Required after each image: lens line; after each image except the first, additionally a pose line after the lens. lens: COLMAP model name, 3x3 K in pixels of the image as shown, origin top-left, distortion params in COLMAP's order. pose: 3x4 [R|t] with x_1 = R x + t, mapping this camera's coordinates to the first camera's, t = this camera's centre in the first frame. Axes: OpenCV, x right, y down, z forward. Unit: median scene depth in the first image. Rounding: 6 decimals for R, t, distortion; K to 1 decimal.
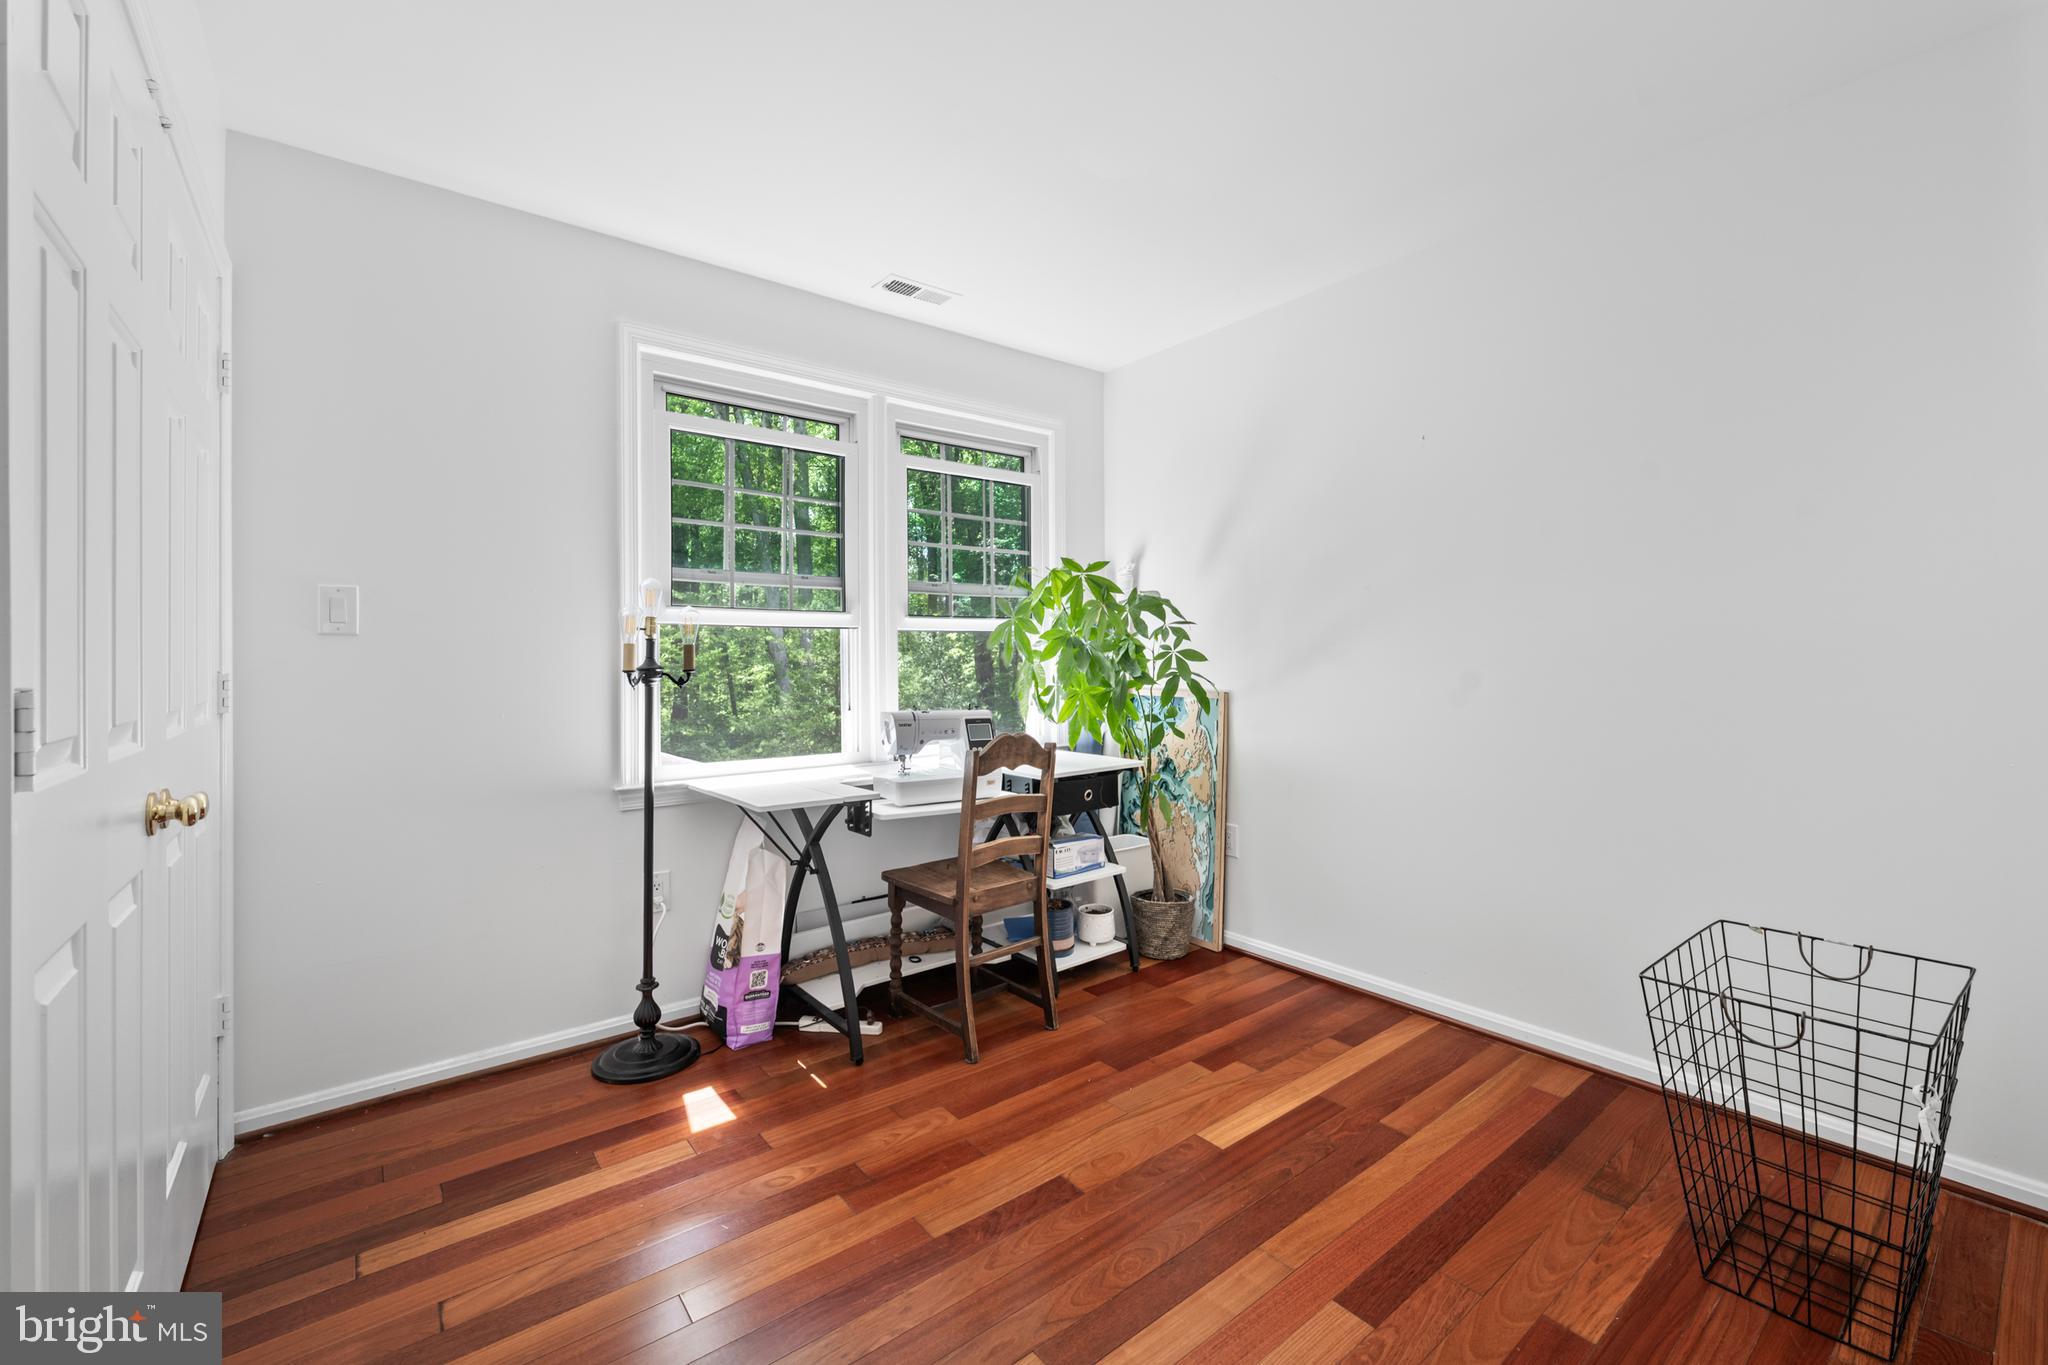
lens RADIAL K [[816.0, 0, 1022.1], [0, 816.0, 673.5], [0, 0, 1]] dist [-0.000217, -0.000121]
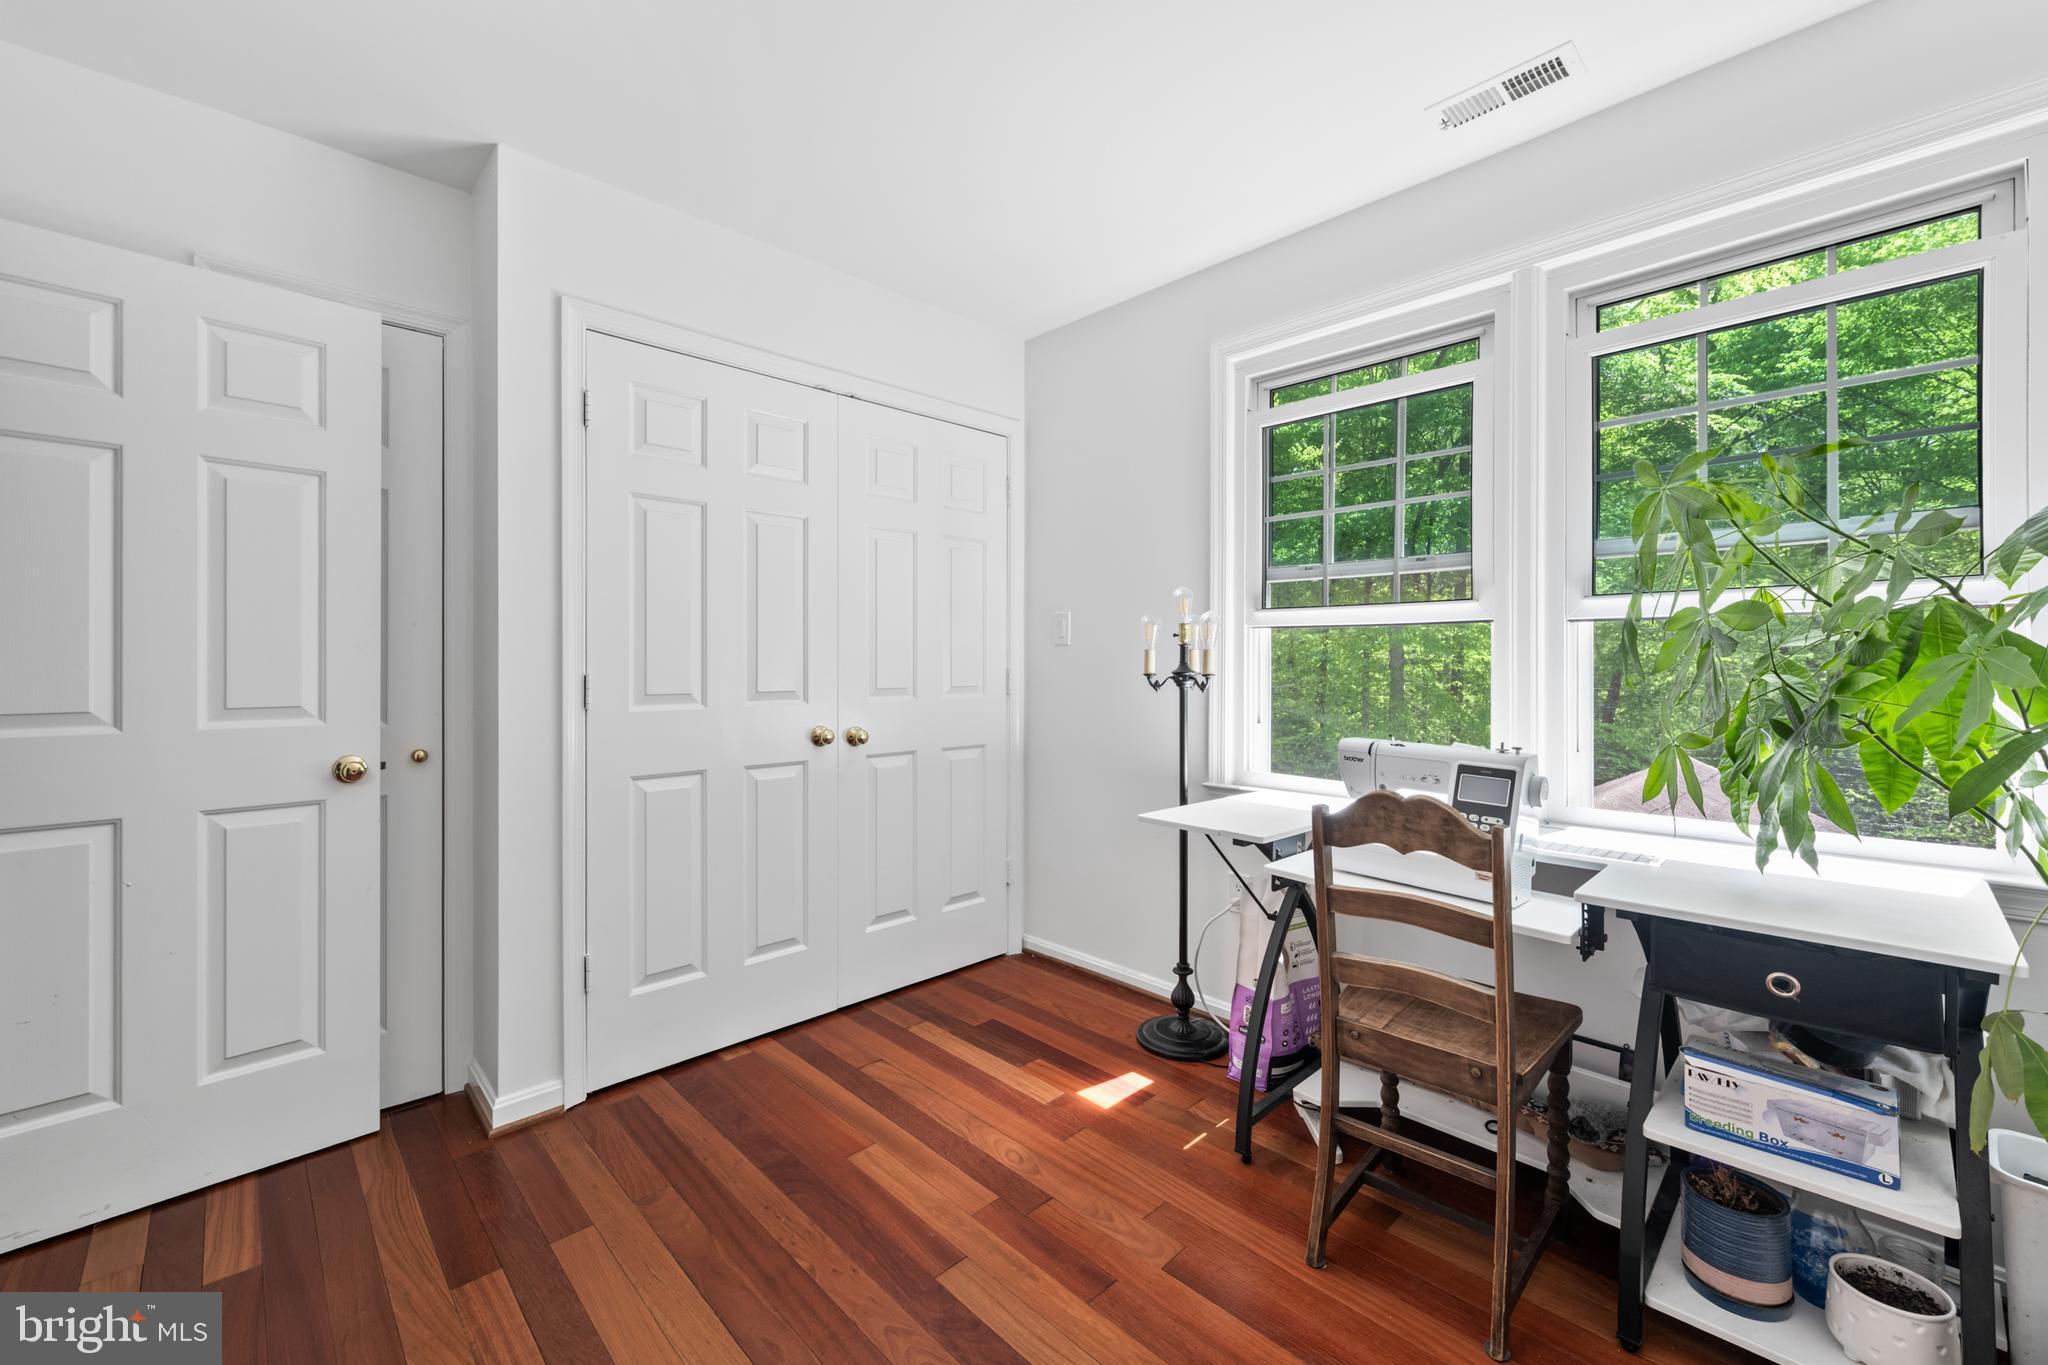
lens RADIAL K [[816.0, 0, 1022.1], [0, 816.0, 673.5], [0, 0, 1]] dist [-0.000217, -0.000121]
pose [[0.118212, 0.022886, -0.992725, 0.557610], [-0.017768, 0.999623, 0.020929, -0.022512], [0.992829, 0.015164, 0.118574, 0.654538]]
